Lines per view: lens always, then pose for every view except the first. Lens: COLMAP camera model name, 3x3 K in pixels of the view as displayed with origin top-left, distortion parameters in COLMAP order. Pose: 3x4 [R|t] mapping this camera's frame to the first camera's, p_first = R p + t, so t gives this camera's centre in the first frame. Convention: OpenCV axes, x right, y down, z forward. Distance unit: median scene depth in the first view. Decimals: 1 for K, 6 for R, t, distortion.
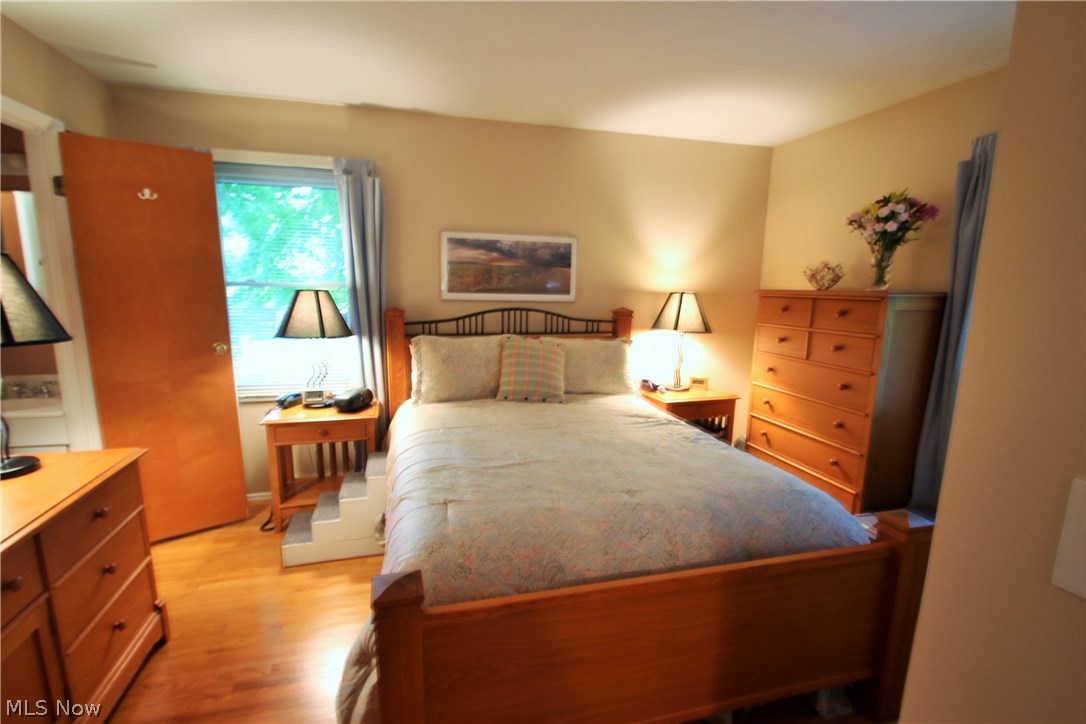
lens RADIAL K [[510.1, 0, 542.0], [0, 510.1, 379.1], [0, 0, 1]] dist [0.001144, -0.010363]
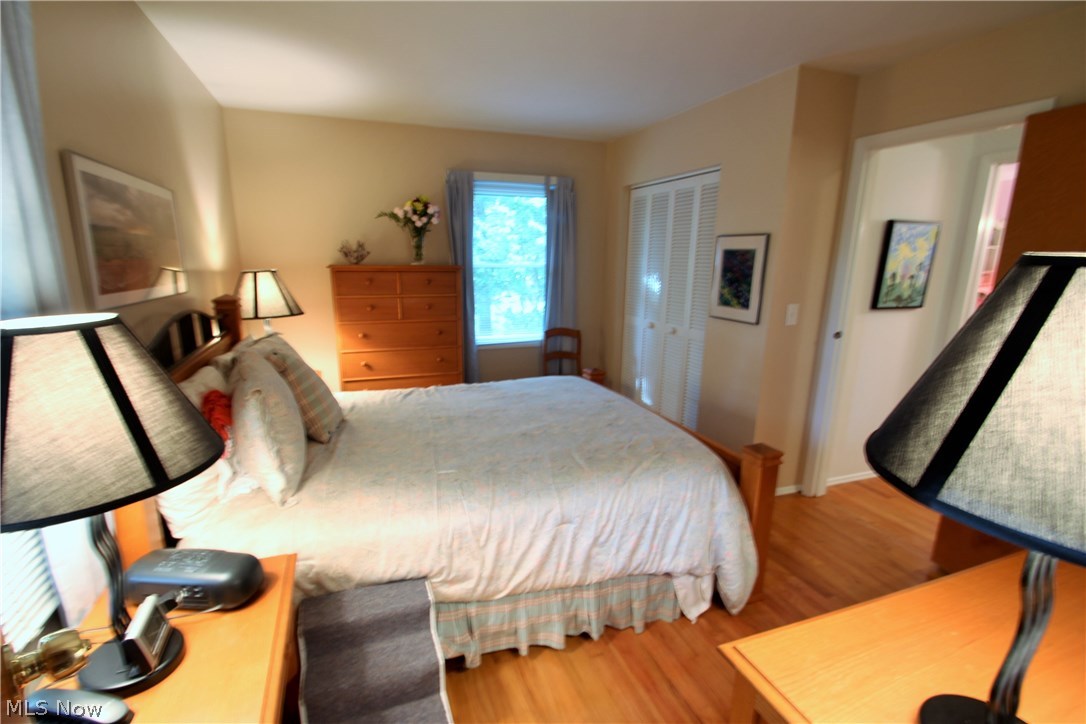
lens RADIAL K [[510.1, 0, 542.0], [0, 510.1, 379.1], [0, 0, 1]] dist [0.001144, -0.010363]
pose [[-0.093319, -0.246086, 0.964745, -0.831943], [0.164062, 0.951927, 0.258686, -0.181482], [-0.982026, 0.182418, -0.048459, 0.802093]]
